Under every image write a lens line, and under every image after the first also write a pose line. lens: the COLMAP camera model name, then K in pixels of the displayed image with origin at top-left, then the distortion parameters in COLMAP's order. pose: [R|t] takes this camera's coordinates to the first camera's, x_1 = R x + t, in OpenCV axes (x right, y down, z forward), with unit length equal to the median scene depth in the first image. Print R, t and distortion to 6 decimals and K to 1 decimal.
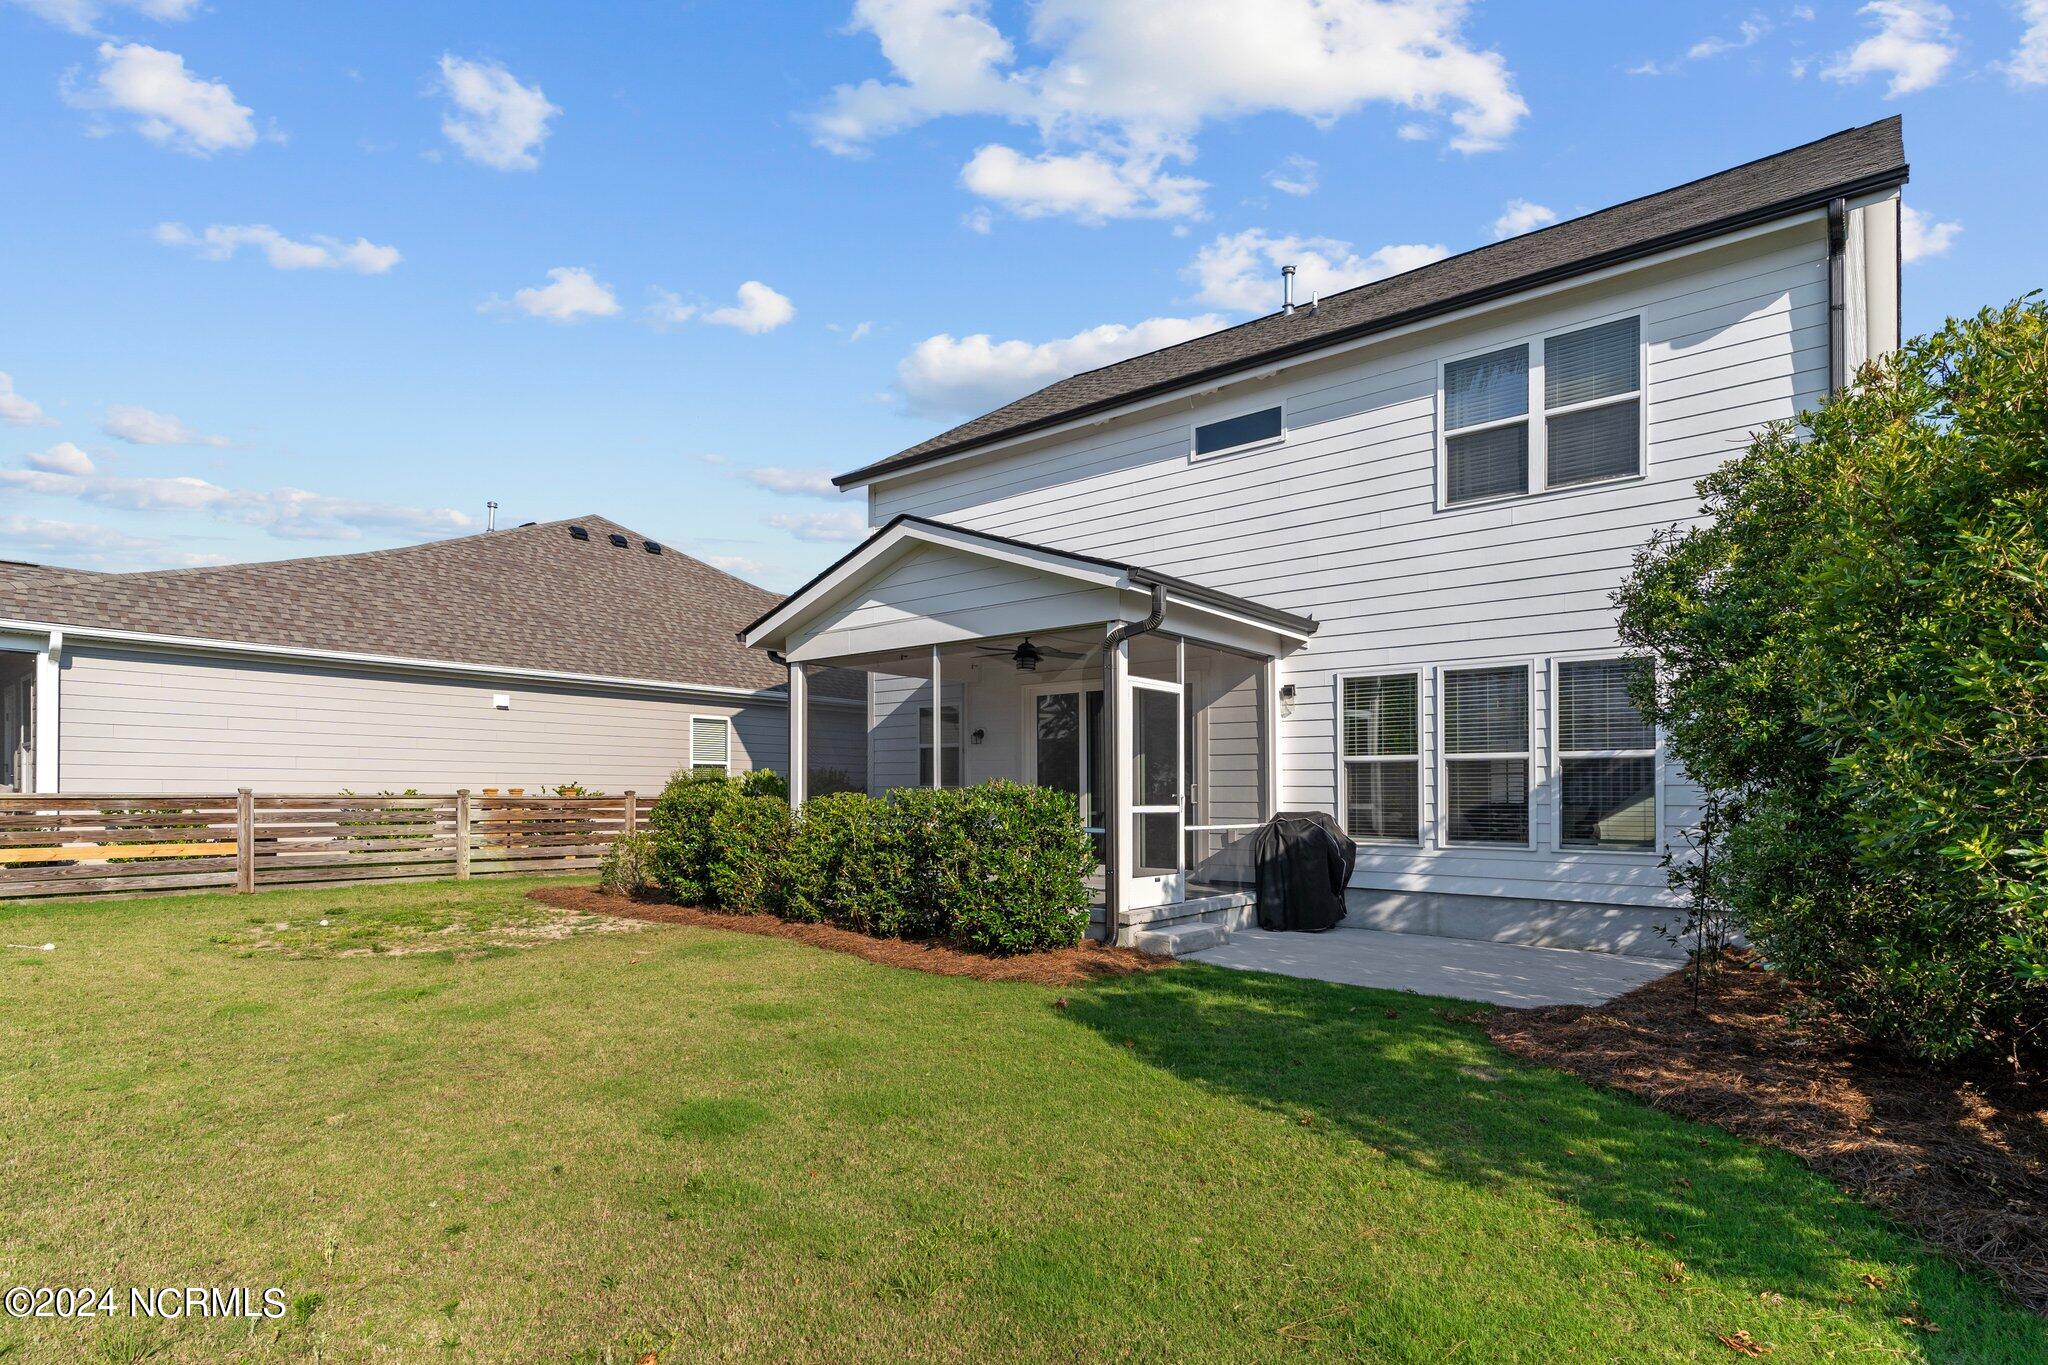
lens RADIAL K [[1031.0, 0, 1019.0], [0, 1031.0, 762.4], [0, 0, 1]] dist [0.002748, 0.000087]
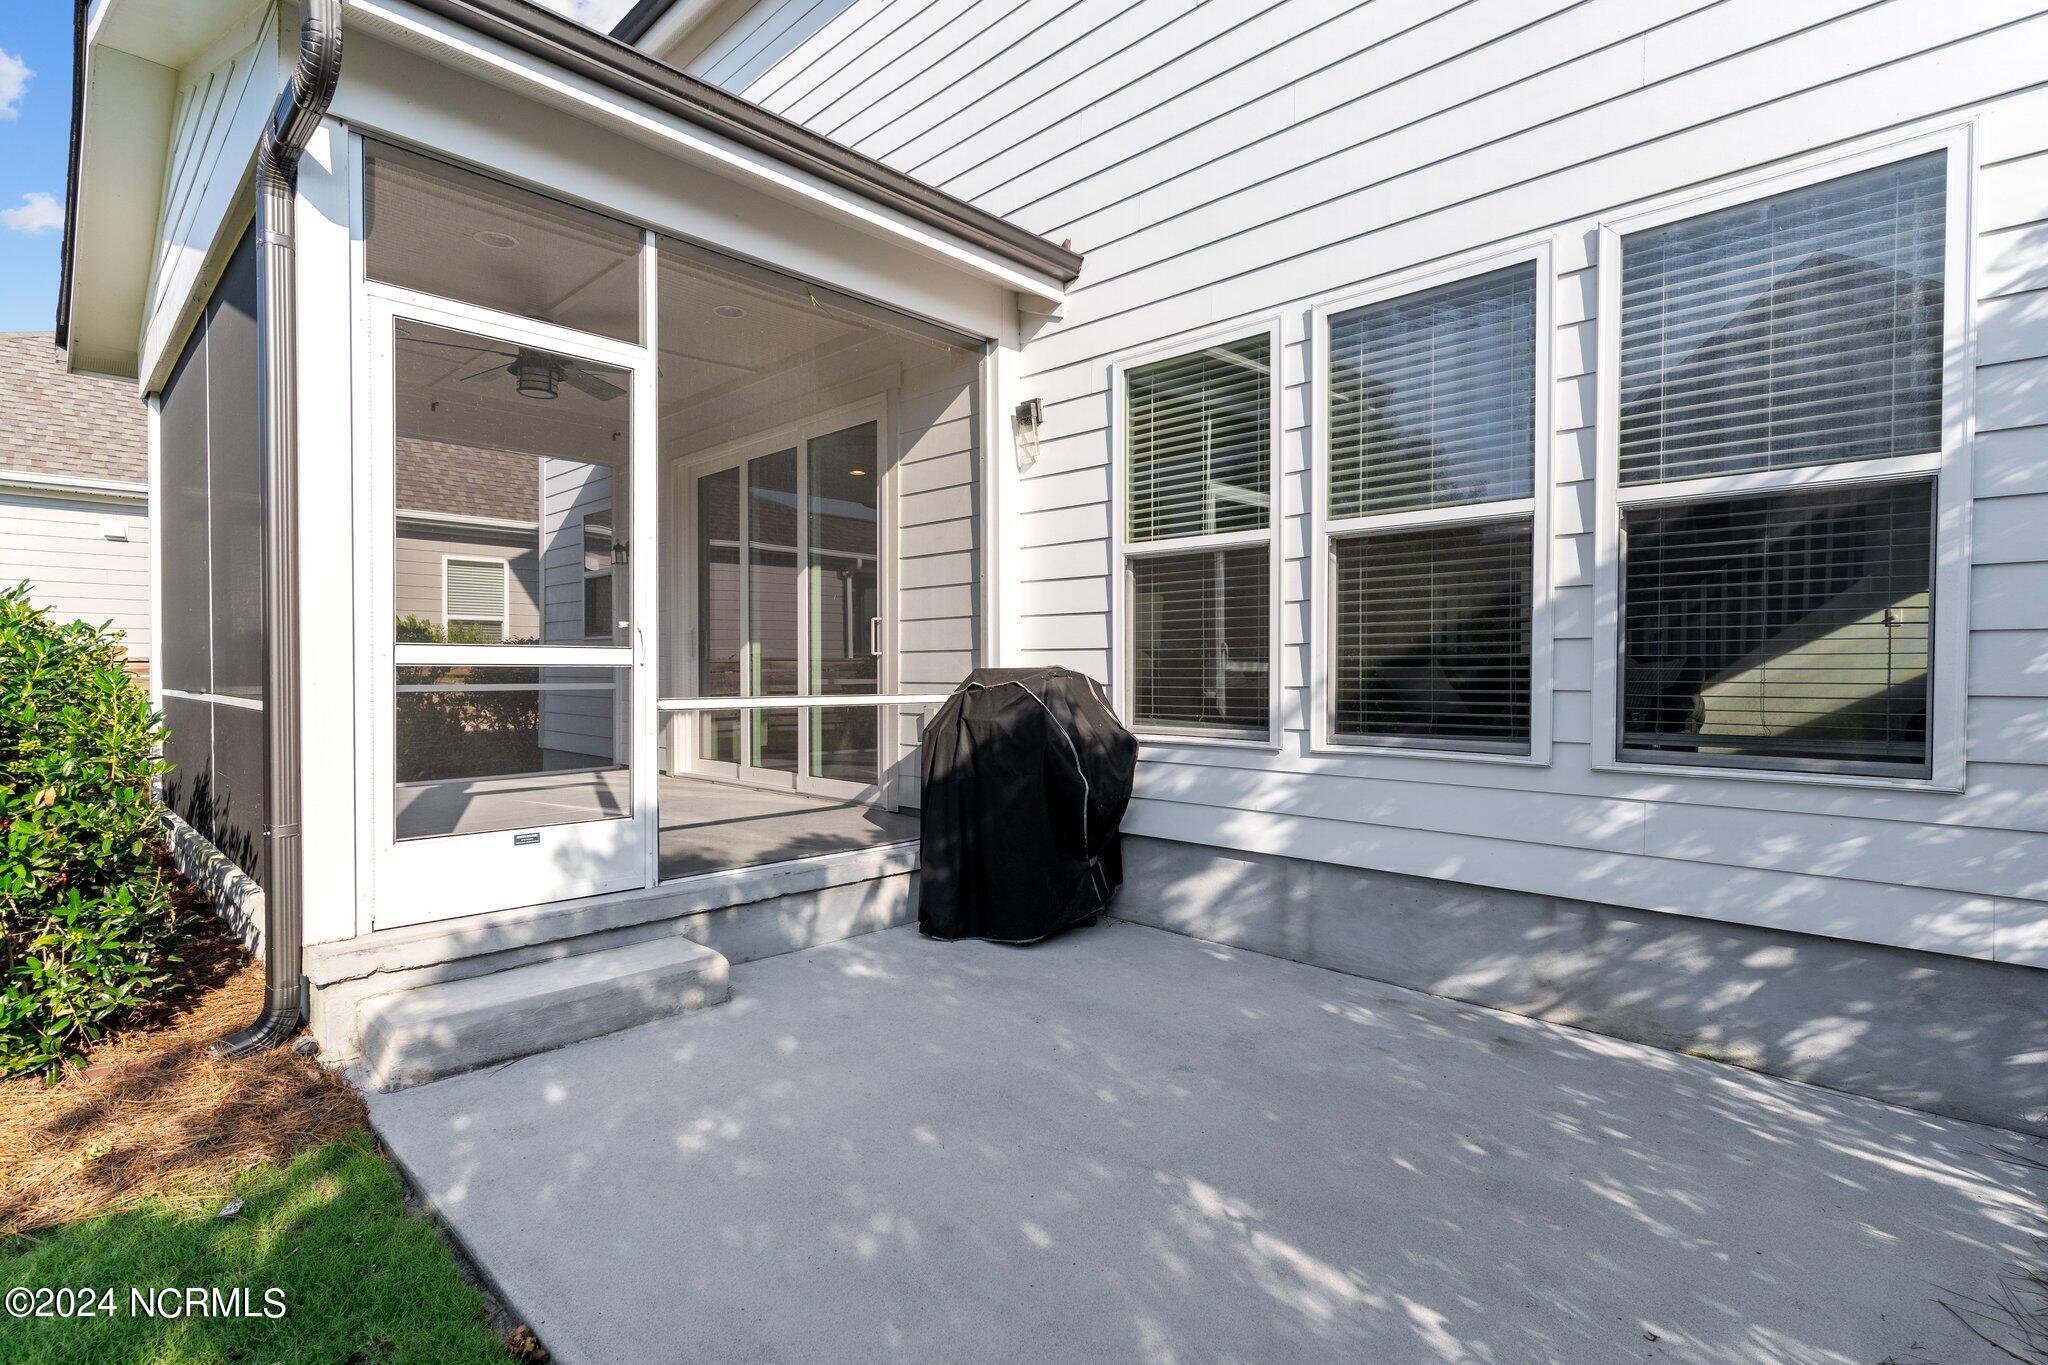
lens RADIAL K [[980.3, 0, 1019.8], [0, 980.3, 676.2], [0, 0, 1]] dist [-0.004787, -0.000195]
pose [[0.997347, -0.002807, -0.072741, 0.319410], [0.005579, 0.999264, 0.037943, 0.037213], [0.072581, -0.038248, 0.996629, 0.604651]]
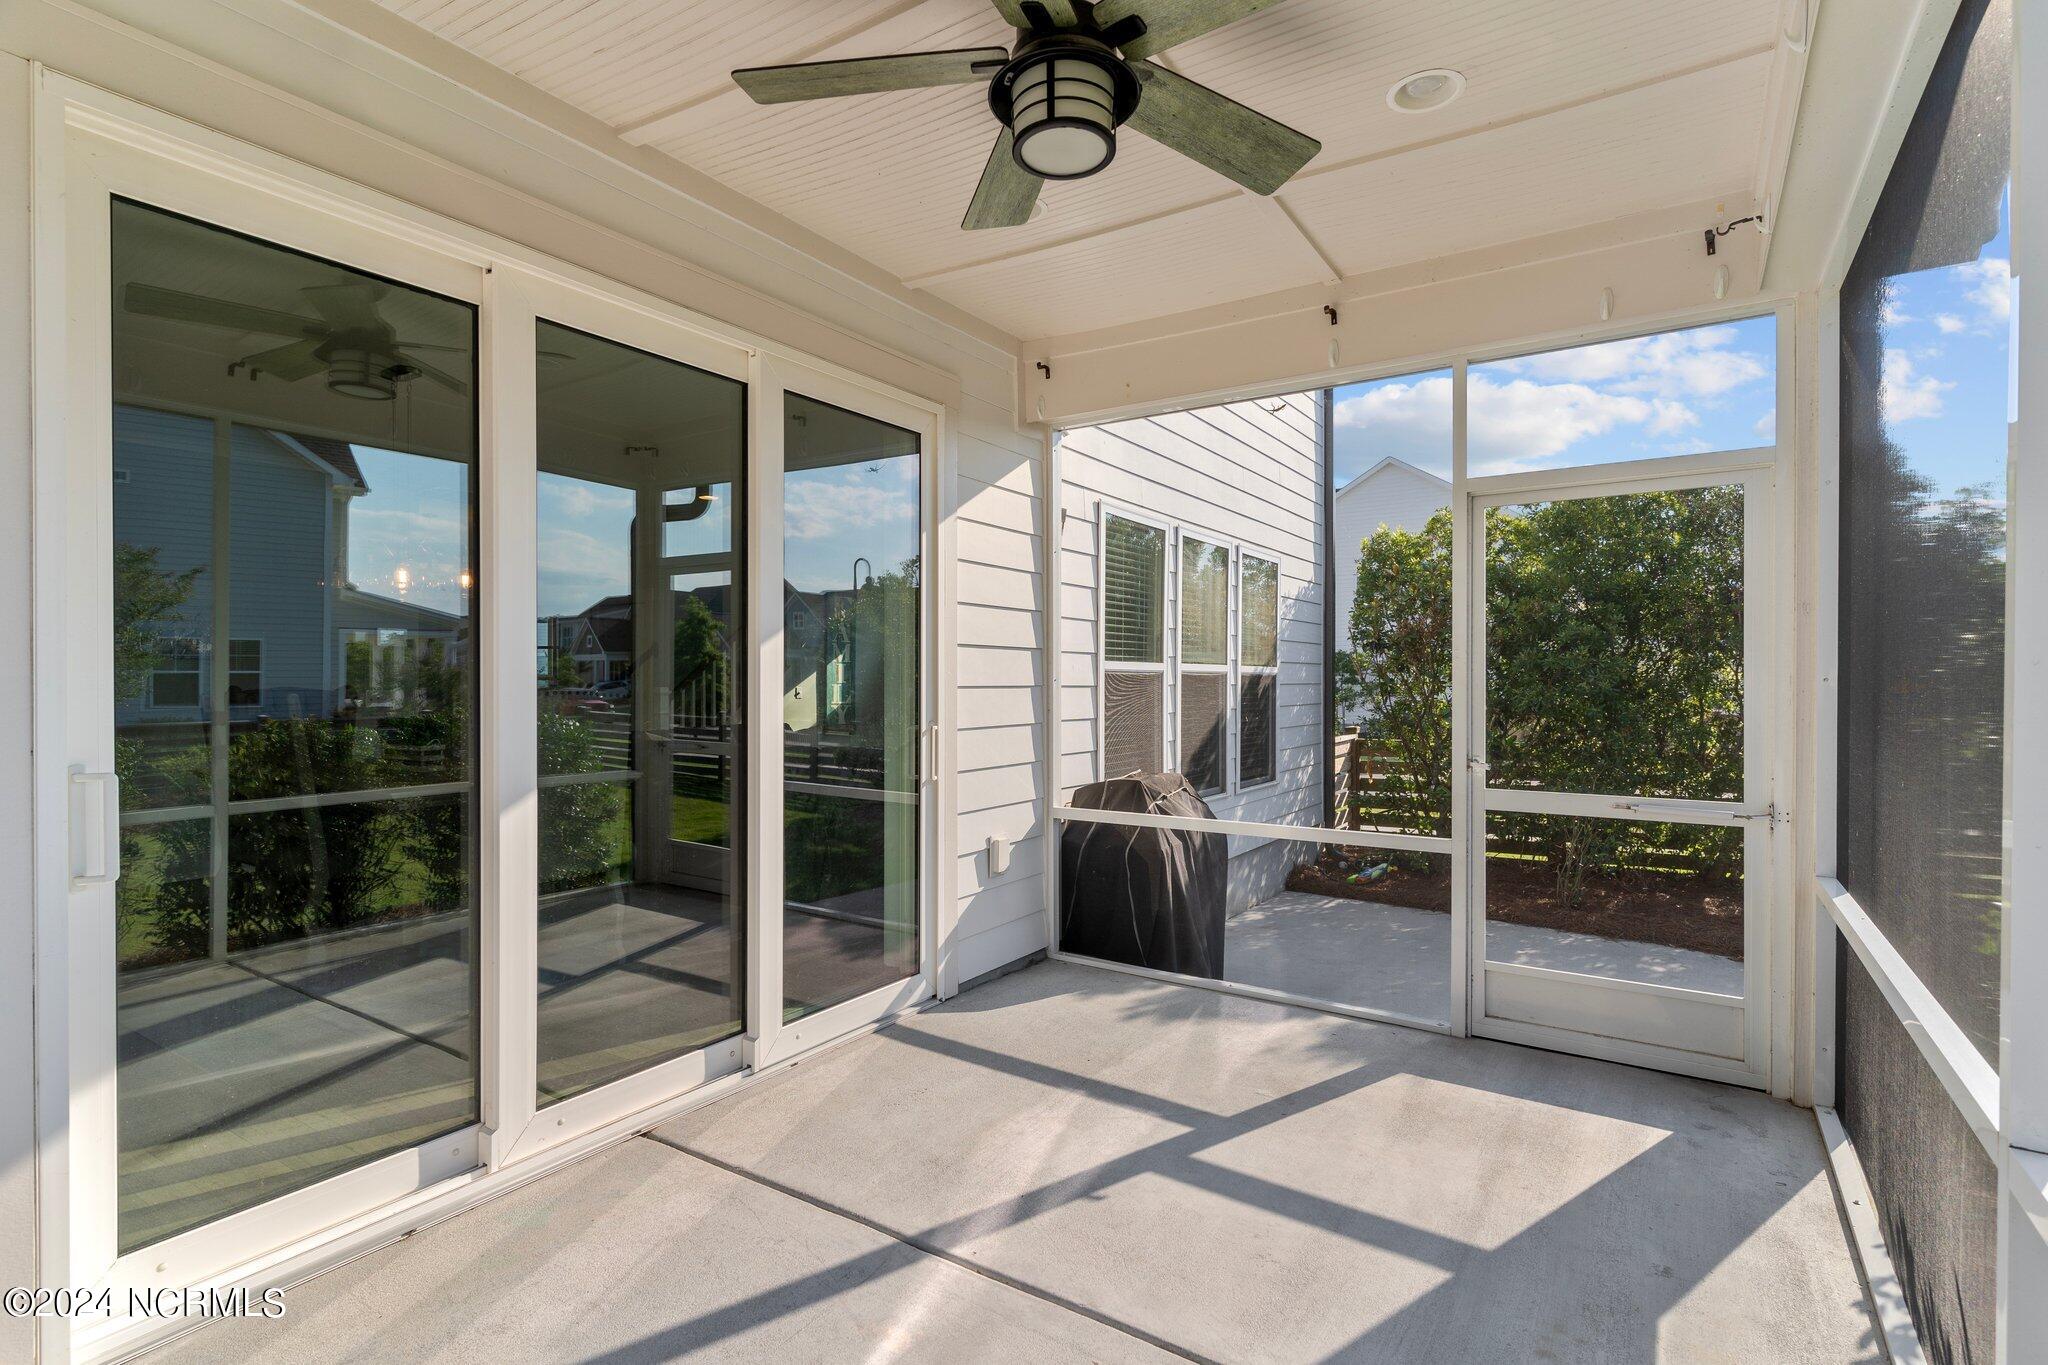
lens RADIAL K [[985.6, 0, 1024.1], [0, 985.6, 666.3], [0, 0, 1]] dist [0.000933, -0.000070]
pose [[-0.117732, 0.012494, 0.992967, -0.194748], [-0.031840, 0.999359, -0.016350, 0.006835], [-0.992535, -0.033541, -0.117259, 1.170524]]
